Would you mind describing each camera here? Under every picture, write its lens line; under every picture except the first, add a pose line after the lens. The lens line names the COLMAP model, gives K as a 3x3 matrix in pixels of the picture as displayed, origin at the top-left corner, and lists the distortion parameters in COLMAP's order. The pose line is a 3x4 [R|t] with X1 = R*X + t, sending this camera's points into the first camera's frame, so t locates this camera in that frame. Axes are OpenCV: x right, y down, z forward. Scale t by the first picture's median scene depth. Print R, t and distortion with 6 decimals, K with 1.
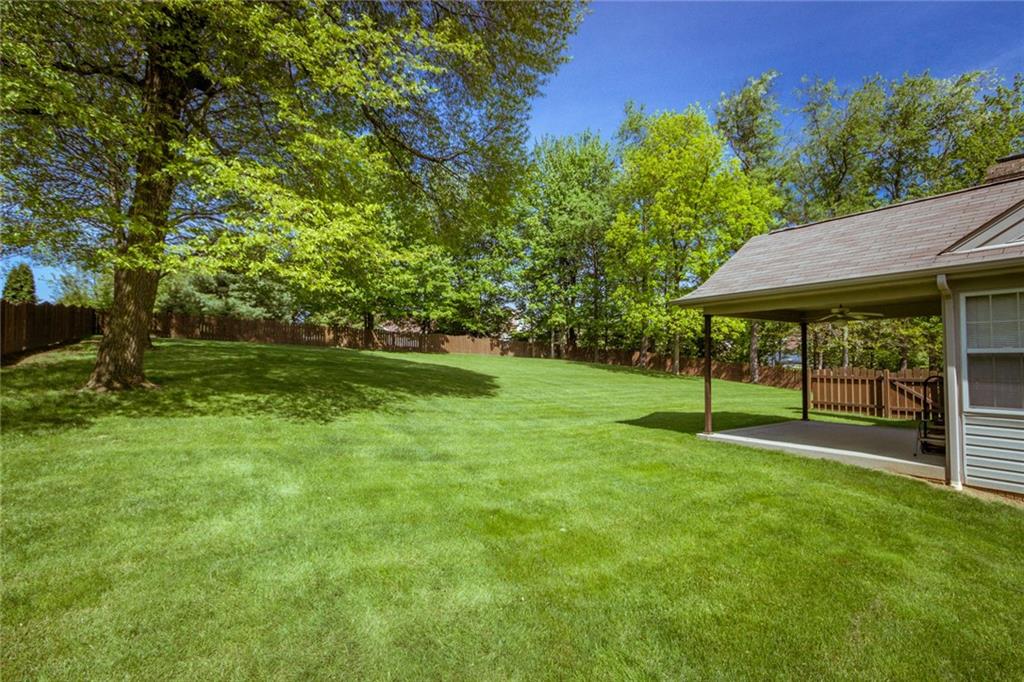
lens RADIAL K [[469.4, 0, 511.8], [0, 469.4, 344.2], [0, 0, 1]] dist [0.008556, -0.000411]
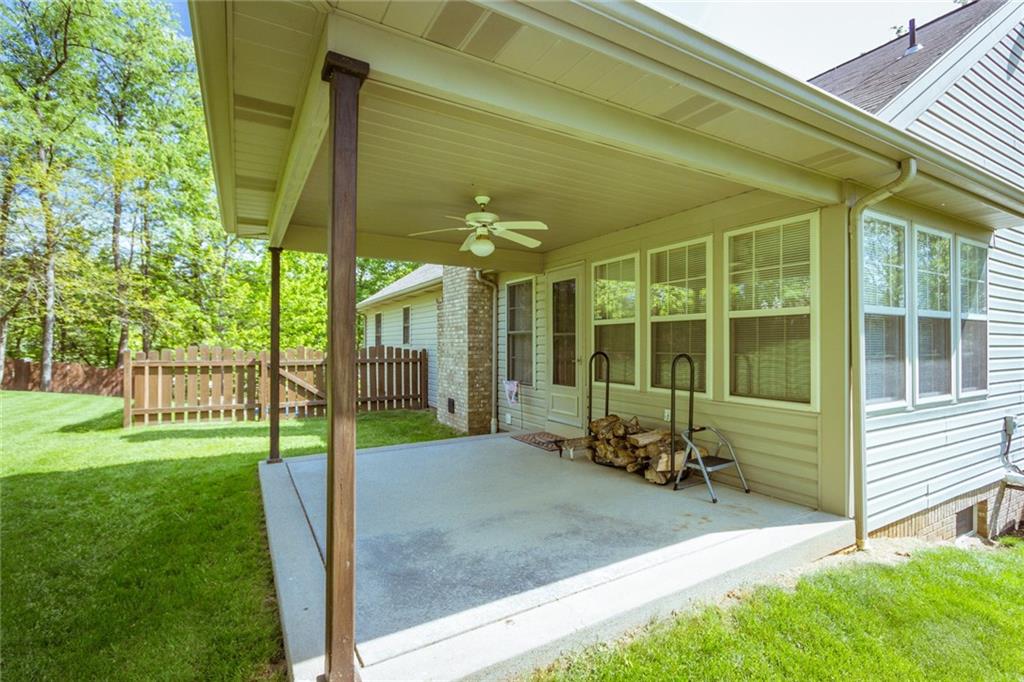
lens RADIAL K [[469.4, 0, 511.8], [0, 469.4, 344.2], [0, 0, 1]] dist [0.008556, -0.000411]
pose [[0.072303, -0.006124, 0.997364, 0.151930], [-0.035225, 0.999342, 0.008690, 0.028525], [-0.996760, -0.035761, 0.072040, 0.616290]]
